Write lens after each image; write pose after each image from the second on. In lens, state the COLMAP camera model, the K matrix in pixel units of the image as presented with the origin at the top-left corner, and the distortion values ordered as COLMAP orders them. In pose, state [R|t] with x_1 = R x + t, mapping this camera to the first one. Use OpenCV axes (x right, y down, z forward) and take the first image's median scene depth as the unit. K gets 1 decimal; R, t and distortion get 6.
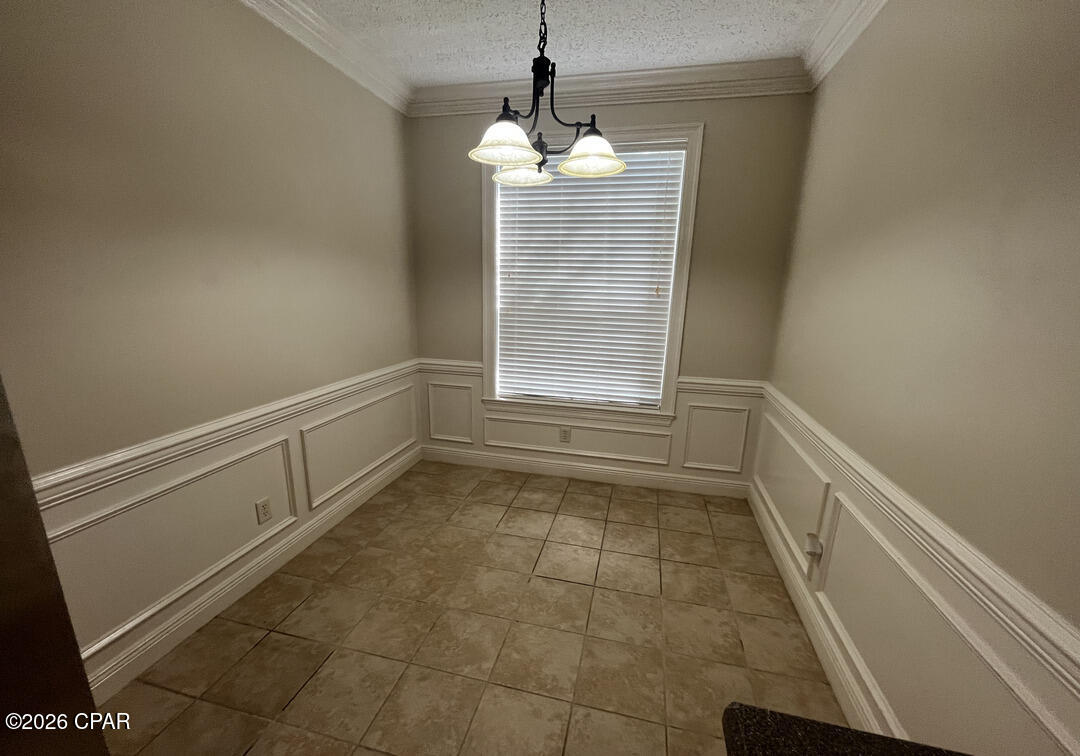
lens RADIAL K [[440.5, 0, 540.9], [0, 440.5, 391.5], [0, 0, 1]] dist [-0.000519, 0.000150]
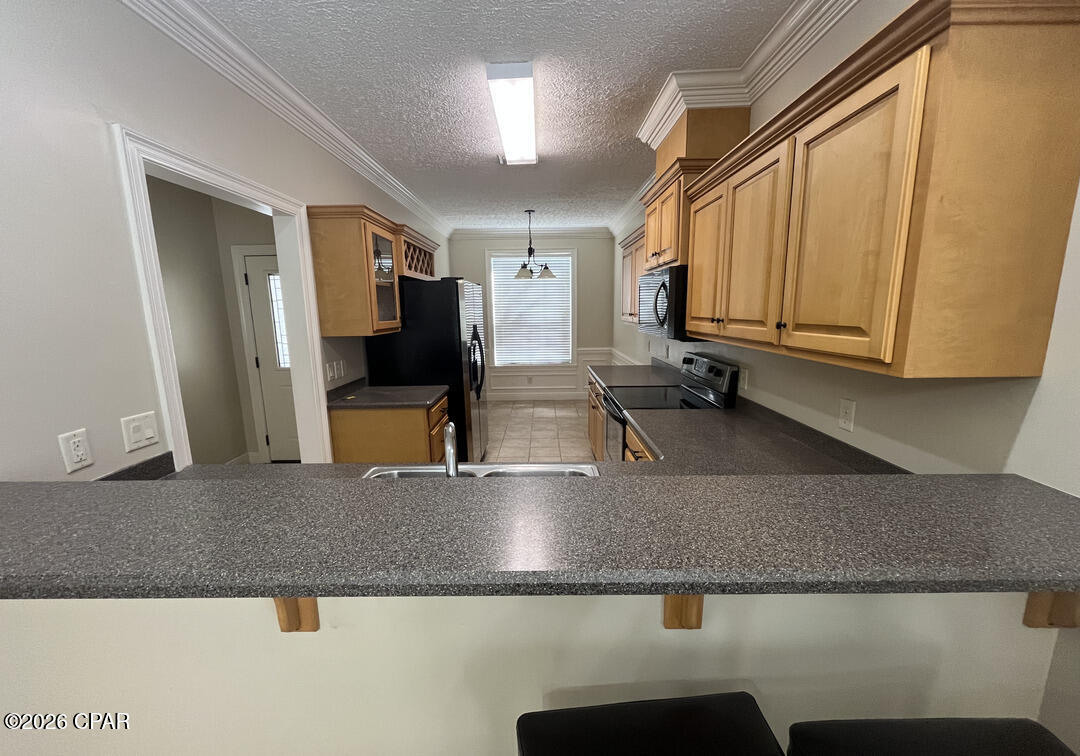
lens RADIAL K [[440.5, 0, 540.9], [0, 440.5, 391.5], [0, 0, 1]] dist [-0.000519, 0.000150]
pose [[0.974239, -0.079715, 0.210960, -0.366969], [0.091743, 0.994633, -0.047841, 0.275235], [-0.206014, 0.065963, 0.976323, -1.161750]]
